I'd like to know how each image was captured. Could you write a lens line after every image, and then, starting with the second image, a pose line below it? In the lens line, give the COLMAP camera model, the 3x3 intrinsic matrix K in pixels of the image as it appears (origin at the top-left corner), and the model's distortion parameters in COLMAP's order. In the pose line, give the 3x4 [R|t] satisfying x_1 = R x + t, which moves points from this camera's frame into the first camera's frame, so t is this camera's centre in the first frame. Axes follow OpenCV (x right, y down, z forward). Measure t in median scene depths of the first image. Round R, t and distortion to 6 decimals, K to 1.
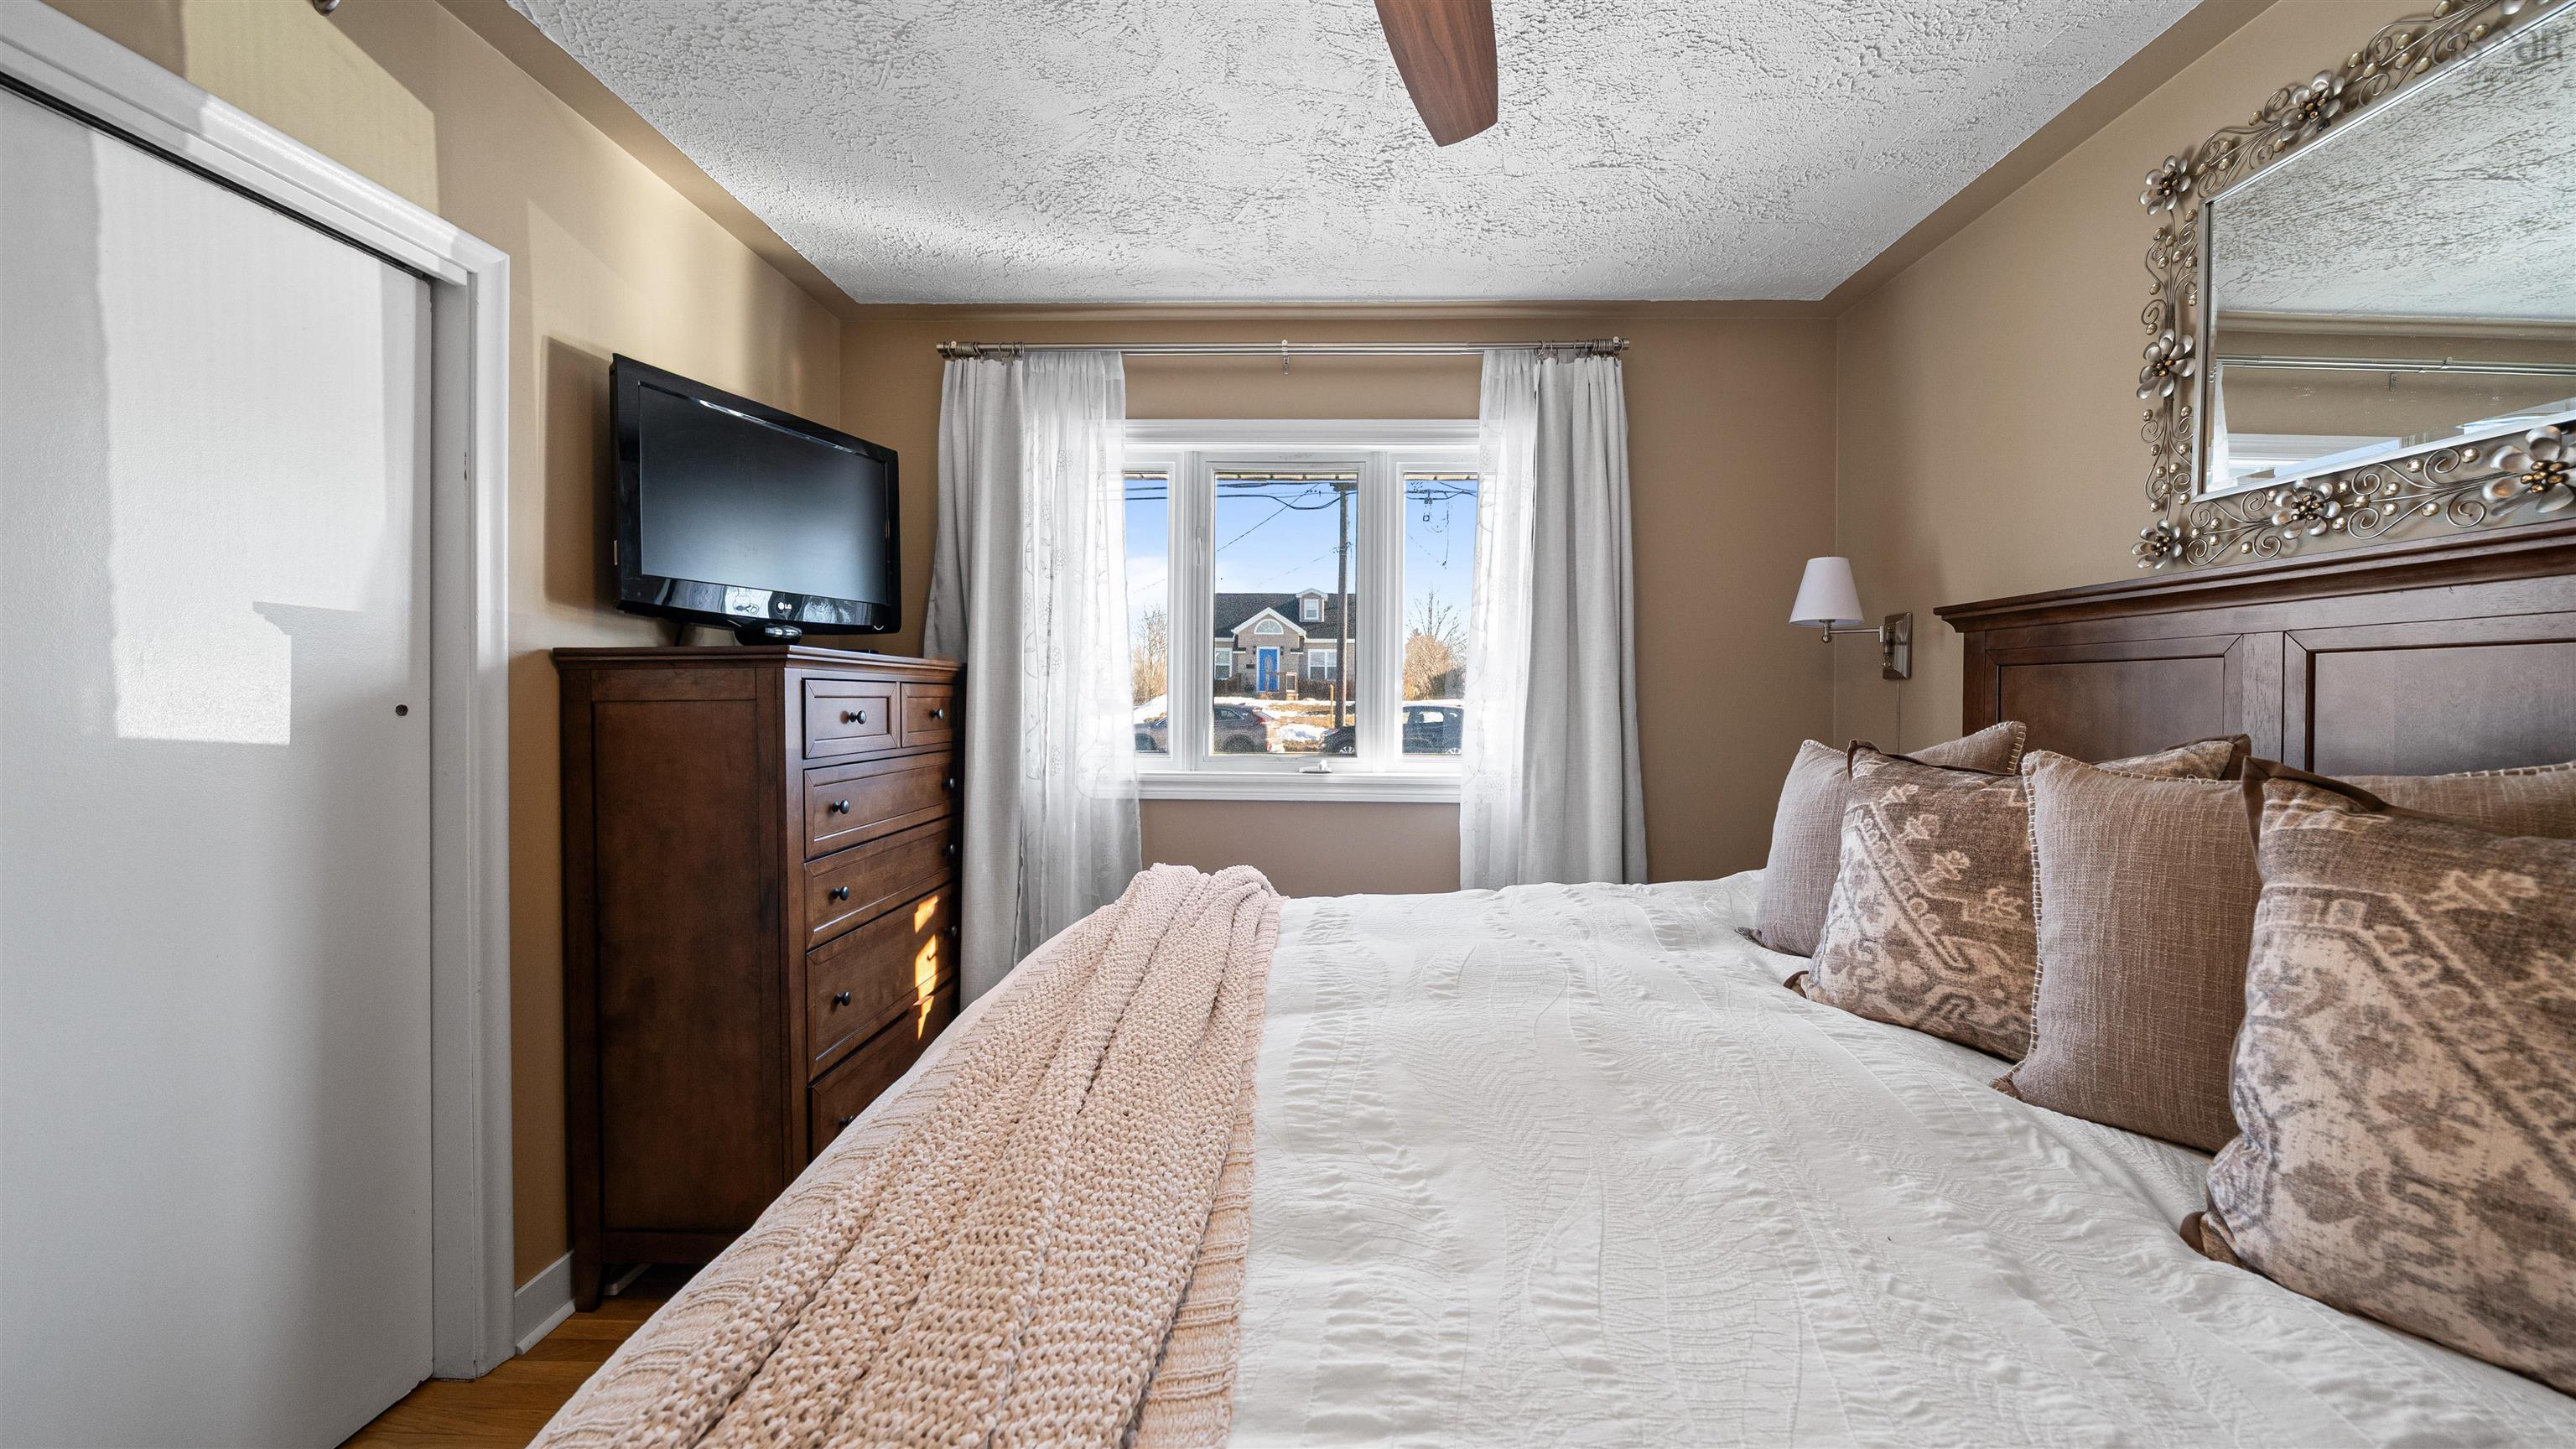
lens RADIAL K [[913.2, 0, 1287.9], [0, 913.2, 702.4], [0, 0, 1]] dist [-0.004089, -0.000091]
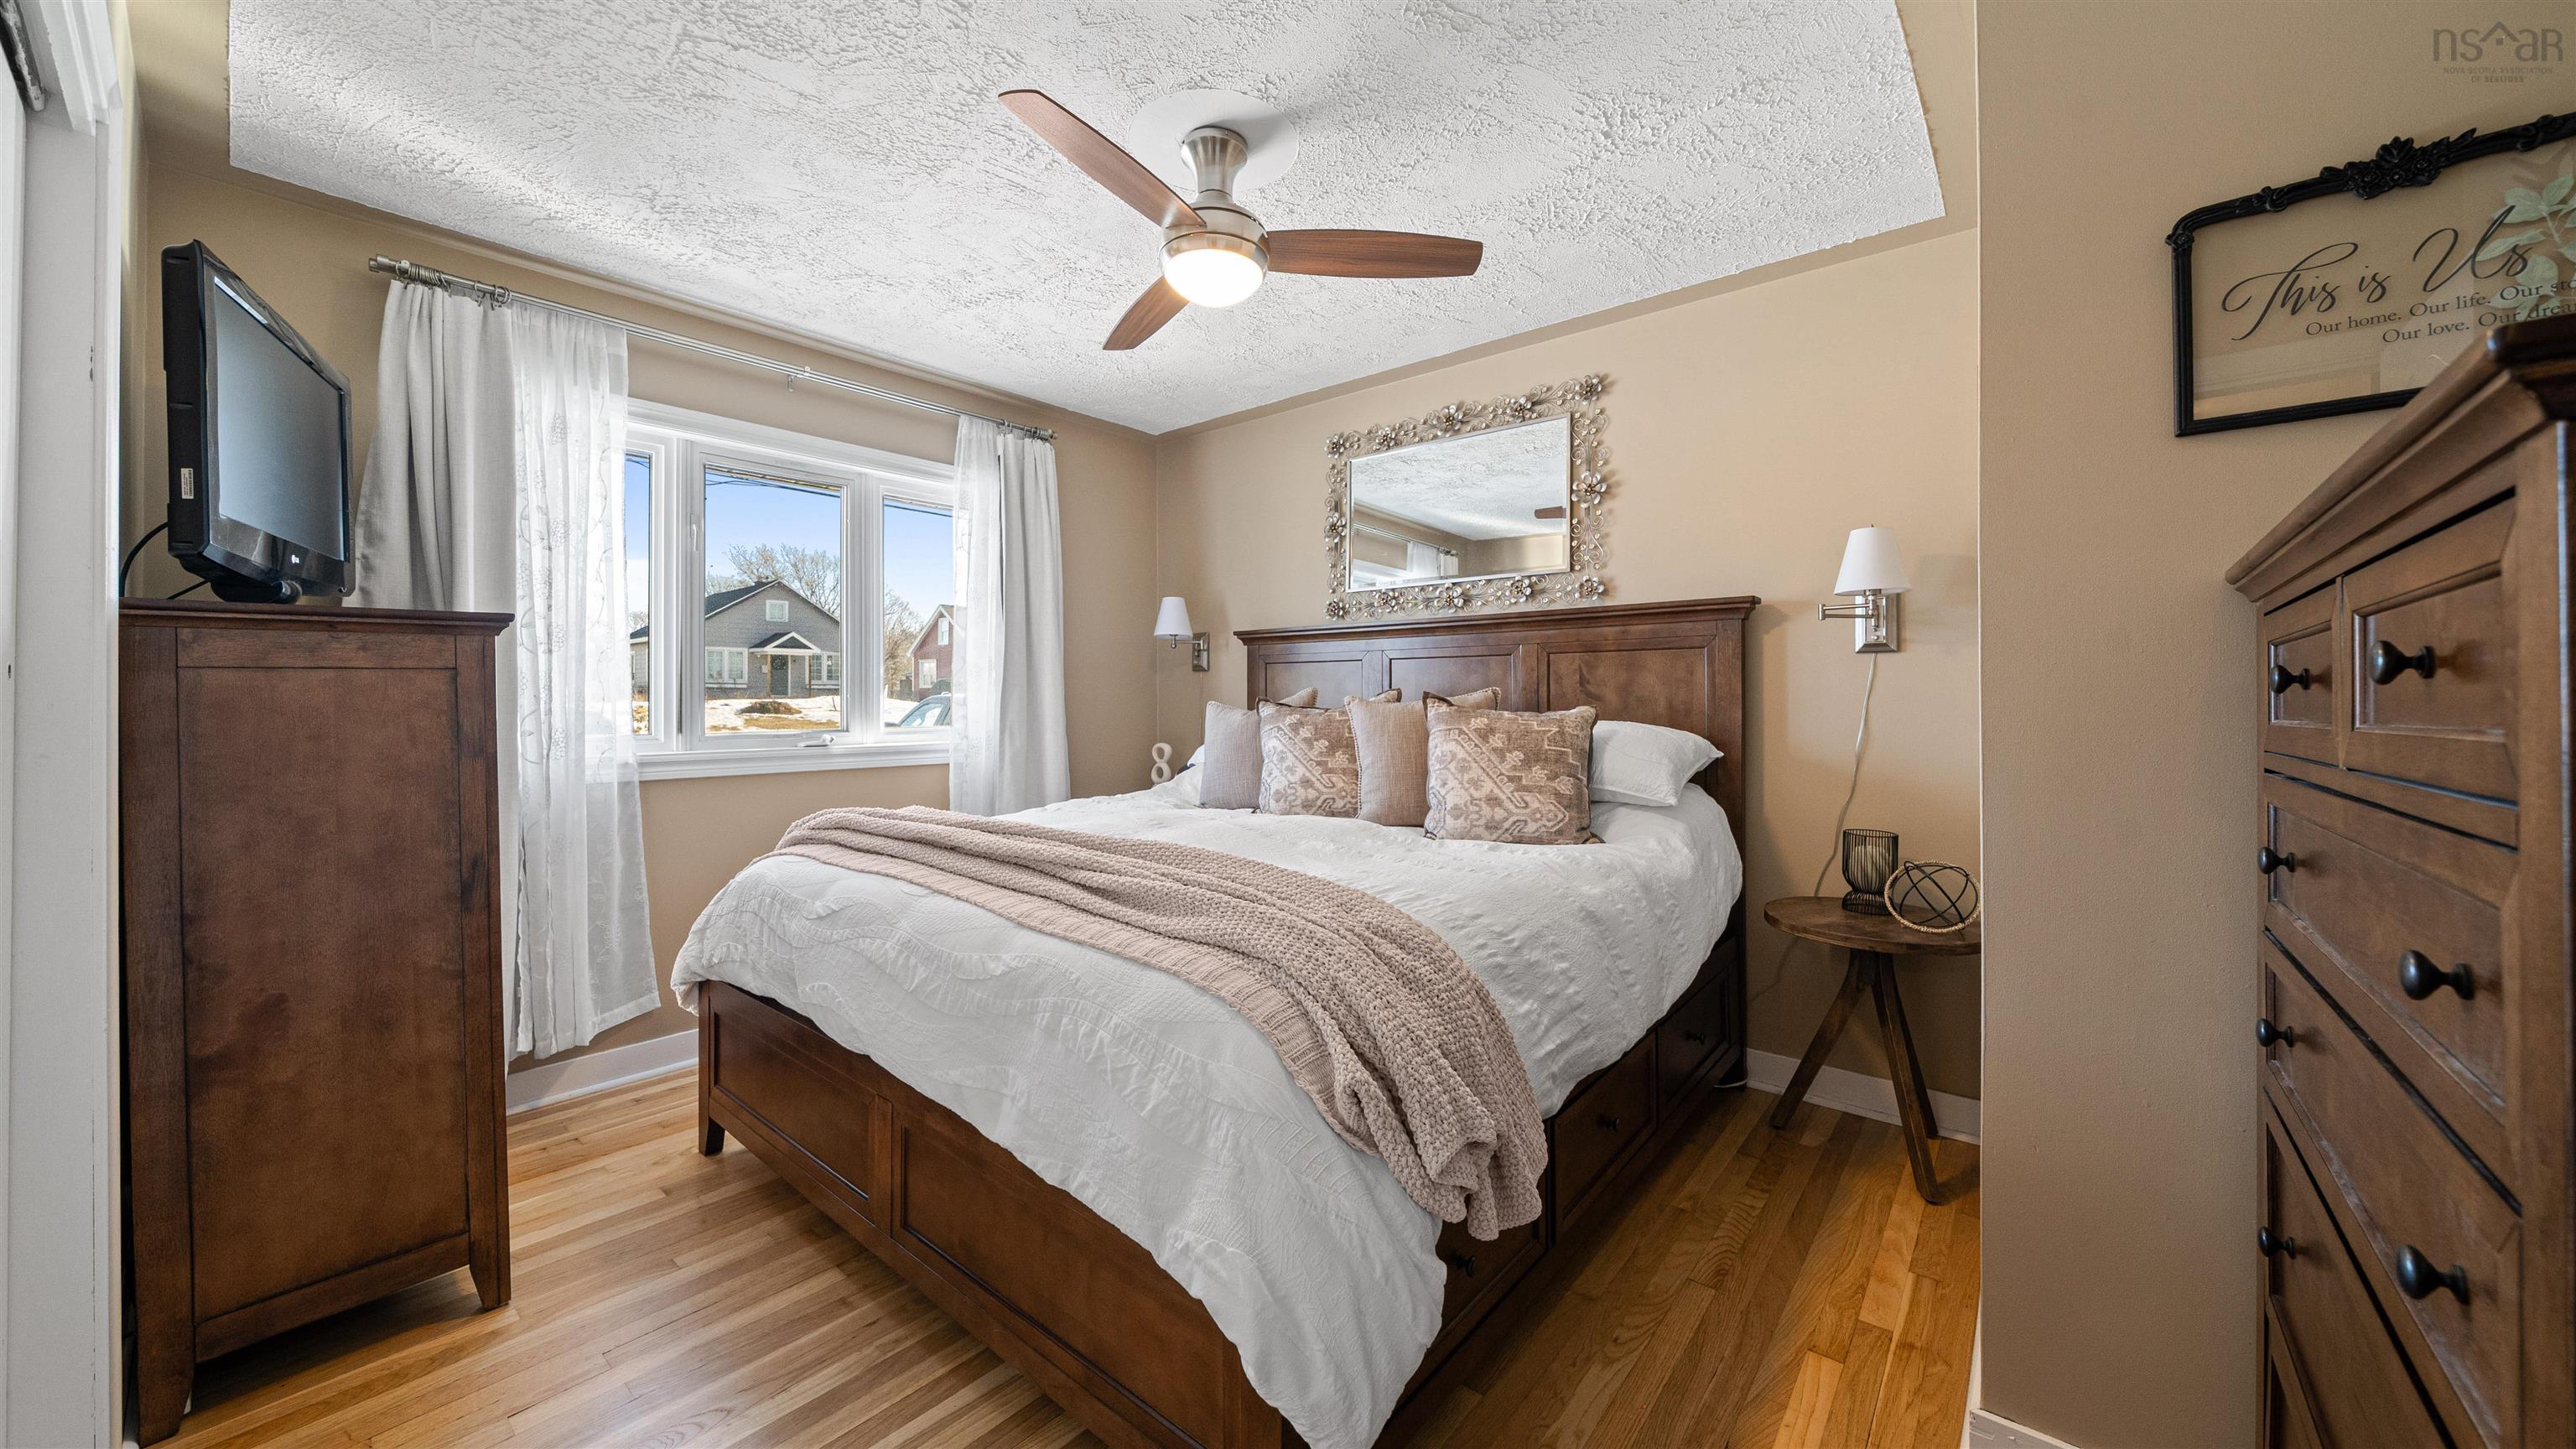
lens RADIAL K [[913.2, 0, 1287.9], [0, 913.2, 702.4], [0, 0, 1]] dist [-0.004089, -0.000091]
pose [[0.622219, -0.010856, 0.782768, -0.785951], [0.011655, 0.999921, 0.004604, 0.037818], [-0.782757, 0.006259, 0.622297, -0.266108]]
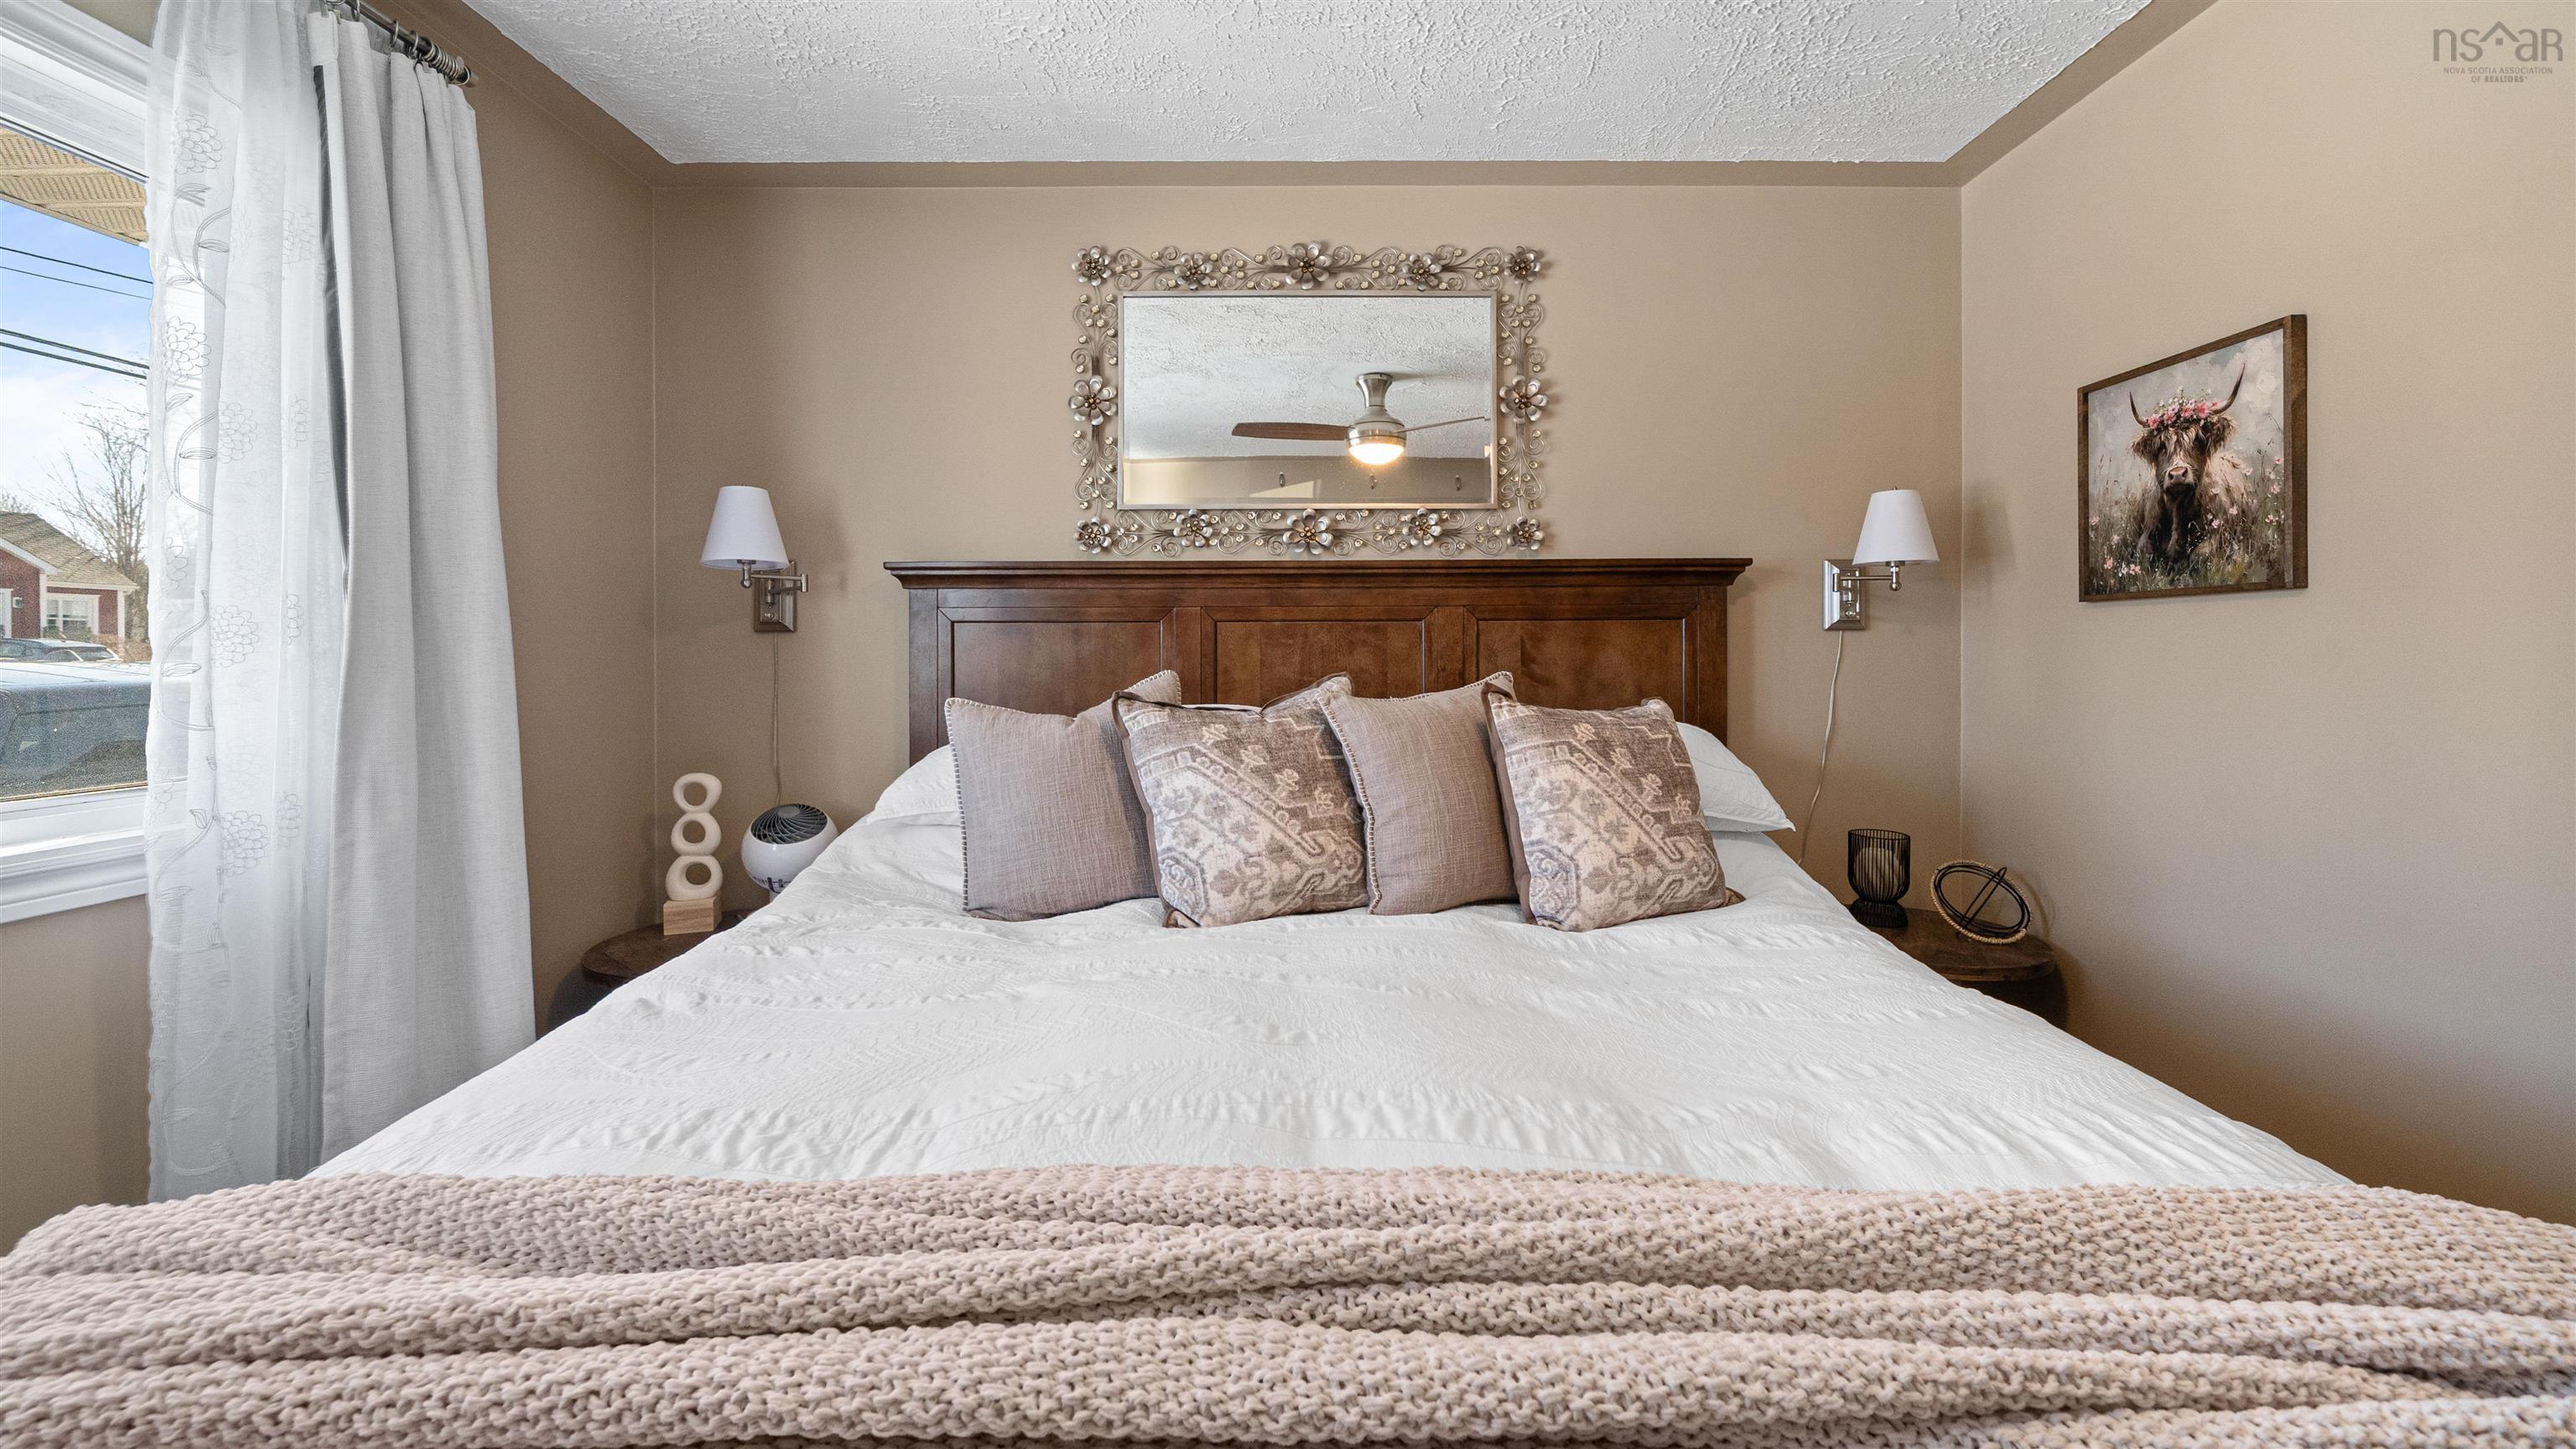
lens RADIAL K [[981.1, 0, 1307.4], [0, 981.1, 654.1], [0, 0, 1]] dist [-0.002412, -0.000070]
pose [[-0.035277, -0.010905, 0.999318, -0.454358], [0.010373, 0.999883, 0.011278, -0.011329], [-0.999324, 0.010764, -0.035159, 0.691188]]
